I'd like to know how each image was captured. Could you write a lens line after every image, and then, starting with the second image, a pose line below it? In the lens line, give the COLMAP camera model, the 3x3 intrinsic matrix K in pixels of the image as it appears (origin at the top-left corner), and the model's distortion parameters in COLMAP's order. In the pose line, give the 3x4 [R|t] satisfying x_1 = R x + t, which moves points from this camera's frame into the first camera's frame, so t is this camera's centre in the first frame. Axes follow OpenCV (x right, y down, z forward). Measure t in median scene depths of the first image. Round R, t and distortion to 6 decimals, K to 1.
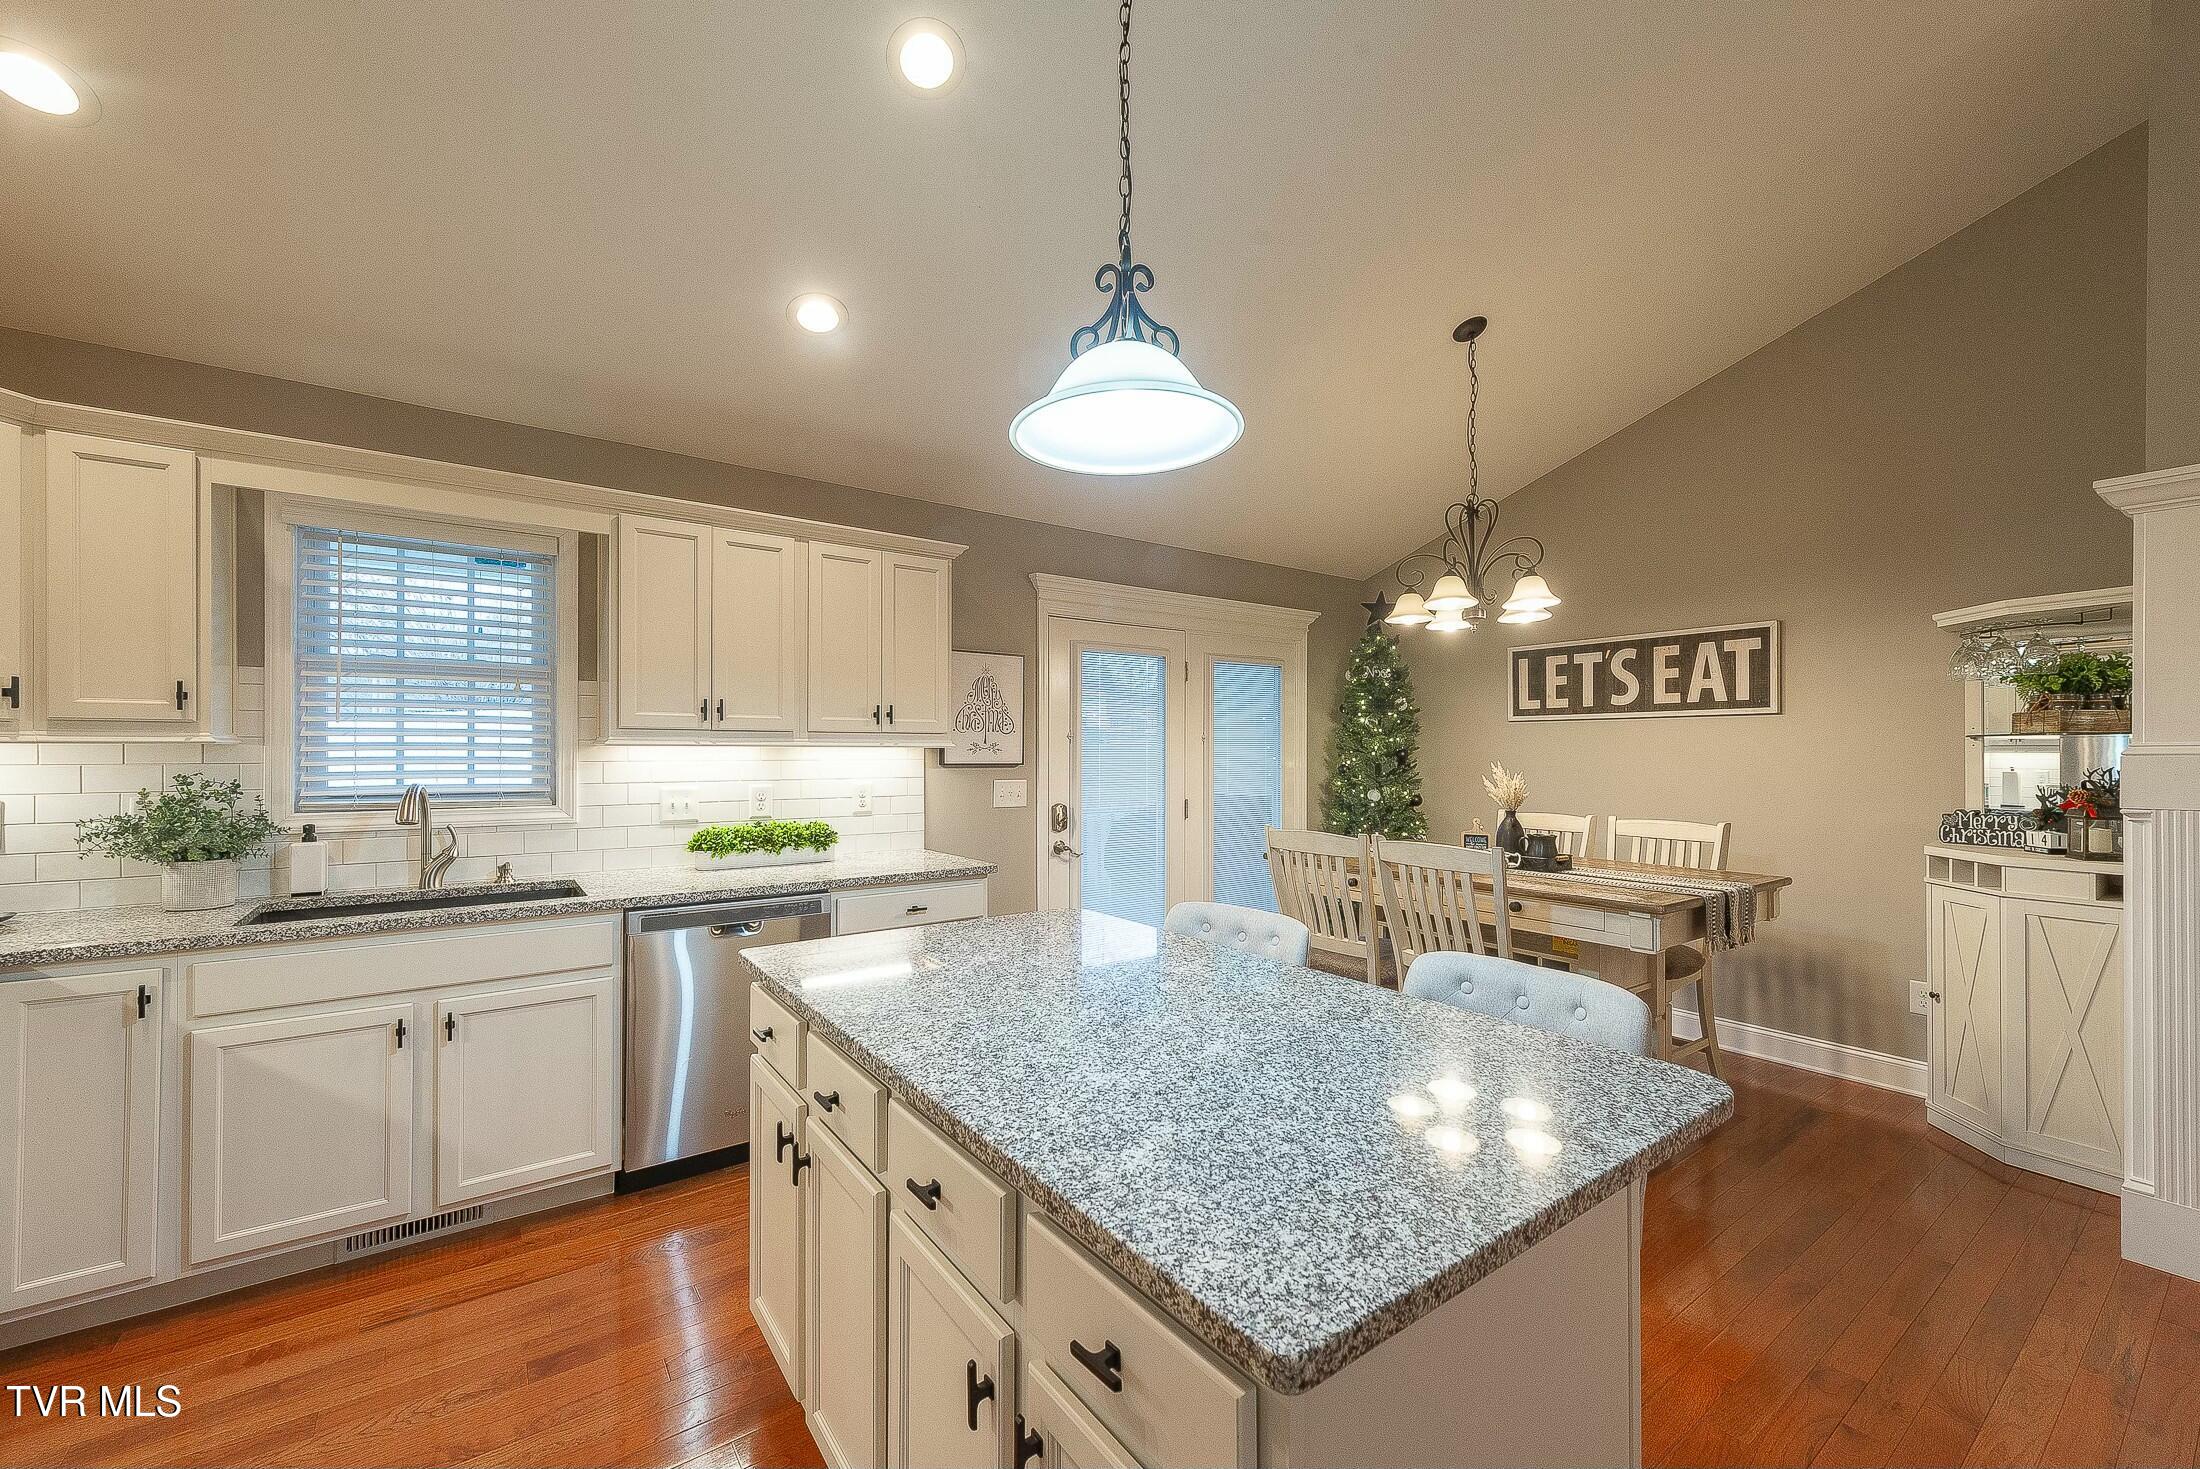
lens RADIAL K [[866.8, 0, 1097.9], [0, 866.8, 740.2], [0, 0, 1]] dist [0.013318, -0.000212]
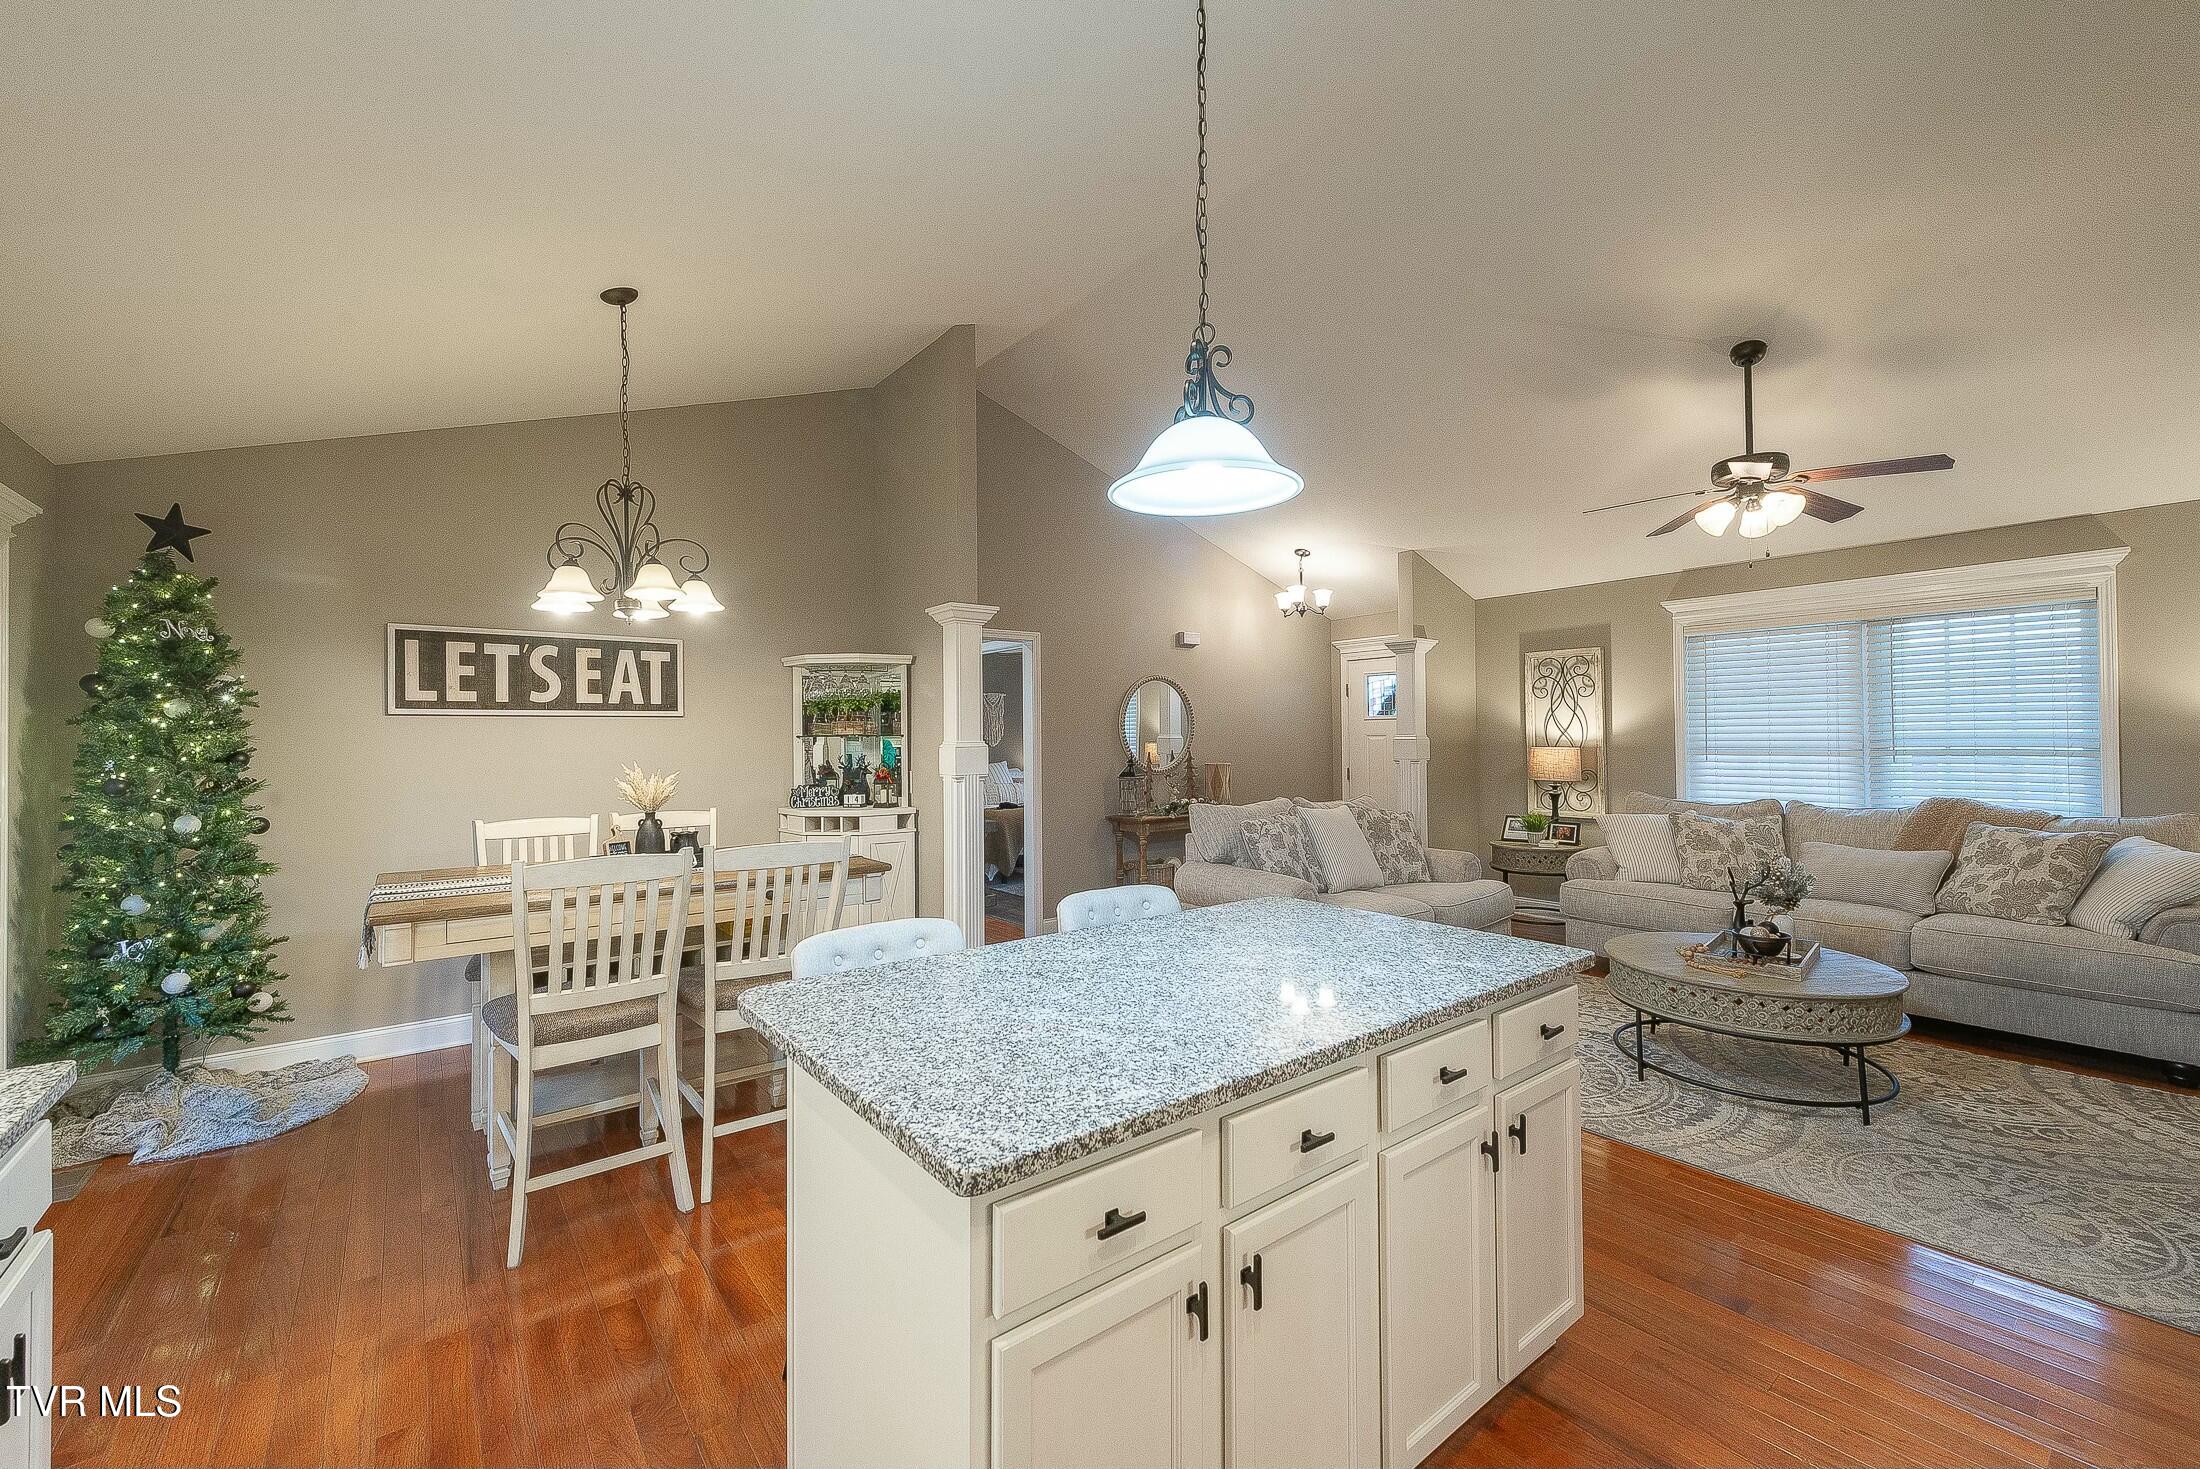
lens RADIAL K [[871.8, 0, 1098.0], [0, 871.8, 717.4], [0, 0, 1]] dist [-0.000770, -0.000057]
pose [[-0.039128, 0.023471, 0.998959, -0.408999], [-0.003890, 0.999713, -0.023641, -0.002688], [-0.999227, -0.004811, -0.039025, 0.422293]]
